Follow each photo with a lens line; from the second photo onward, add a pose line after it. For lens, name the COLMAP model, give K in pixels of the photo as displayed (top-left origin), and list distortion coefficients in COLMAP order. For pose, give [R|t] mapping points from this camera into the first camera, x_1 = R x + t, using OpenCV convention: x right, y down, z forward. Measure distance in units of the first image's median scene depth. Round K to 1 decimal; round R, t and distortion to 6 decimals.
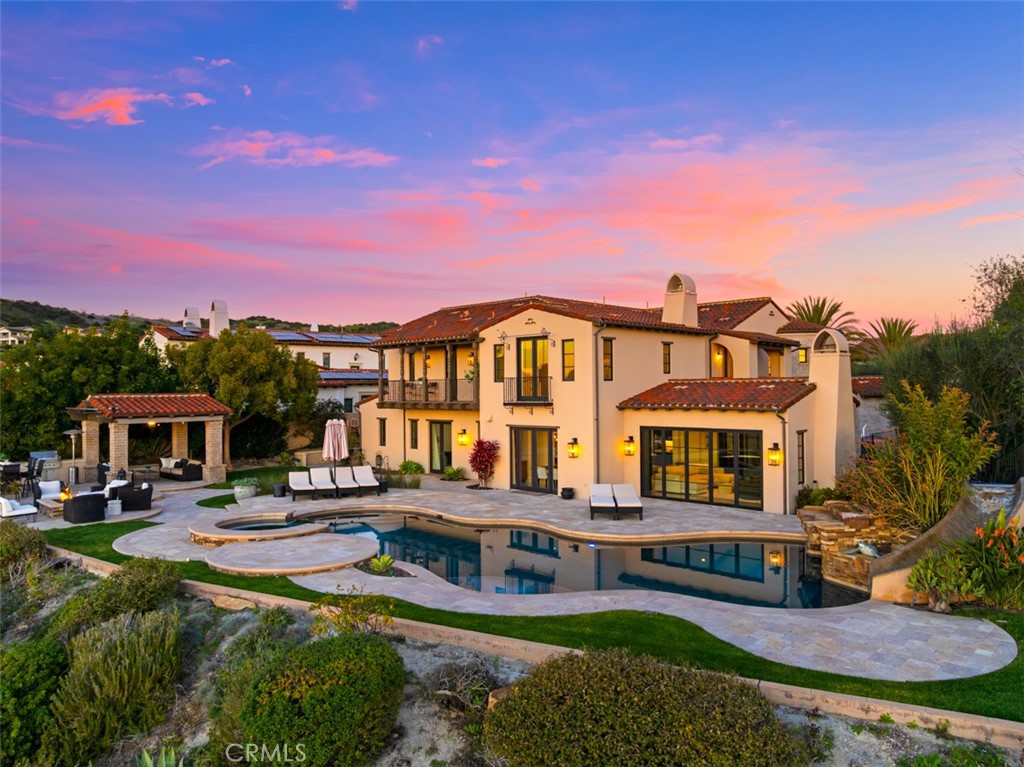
lens RADIAL K [[735.4, 0, 512.0], [0, 735.4, 383.5], [0, 0, 1]] dist [-0.028337, -0.007077]
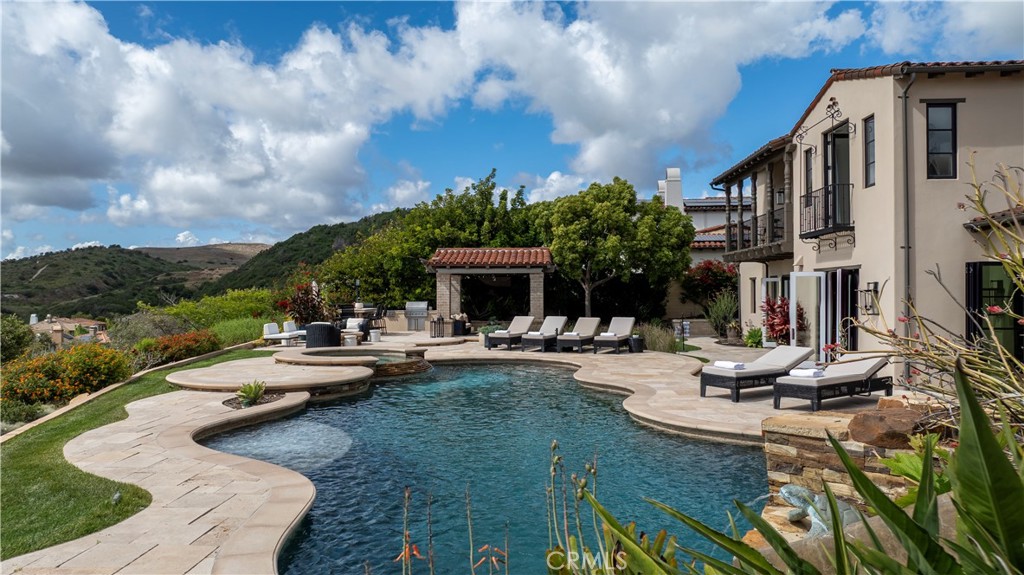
lens RADIAL K [[739.1, 0, 512.0], [0, 739.1, 287.5], [0, 0, 1]] dist [0.002759, -0.000017]
pose [[0.670488, 0.005992, -0.741896, 0.308031], [-0.006213, 0.999978, 0.002461, 0.073697], [0.741895, 0.002960, 0.670510, 0.371911]]
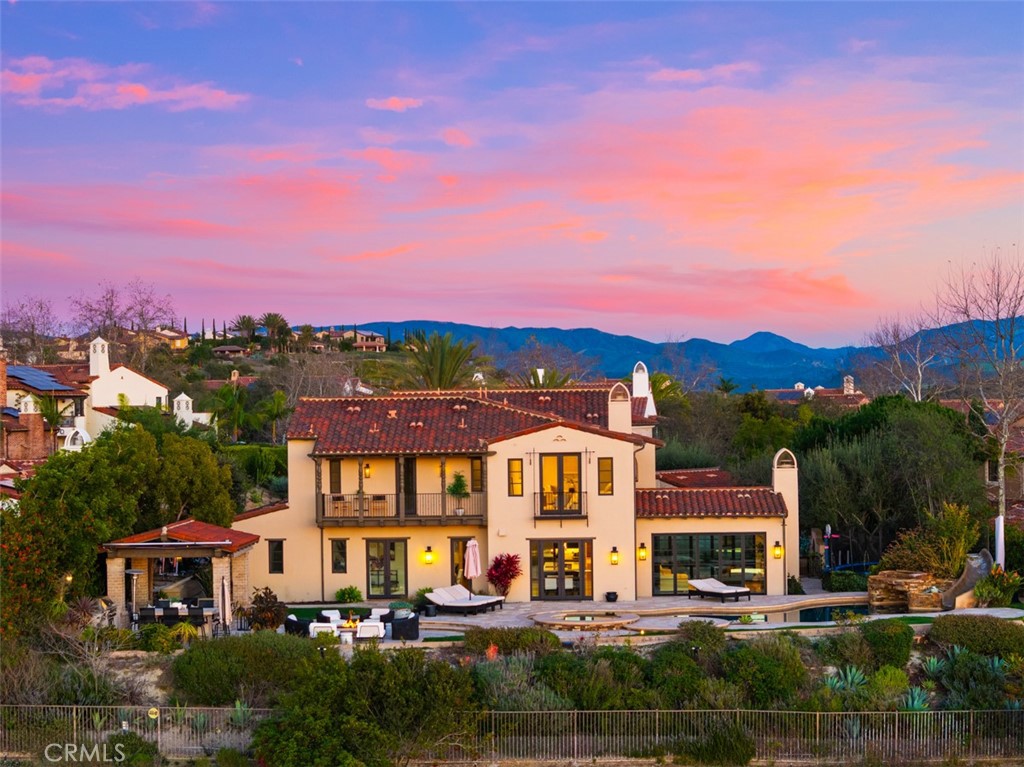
lens RADIAL K [[2097.1, 0, 512.0], [0, 2097.1, 383.5], [0, 0, 1]] dist [-0.114772, -0.238295]
pose [[0.729996, 0.003848, 0.683441, -2.033293], [0.003196, 0.999954, -0.009043, -0.133966], [-0.683444, 0.008786, 0.729950, -1.118238]]
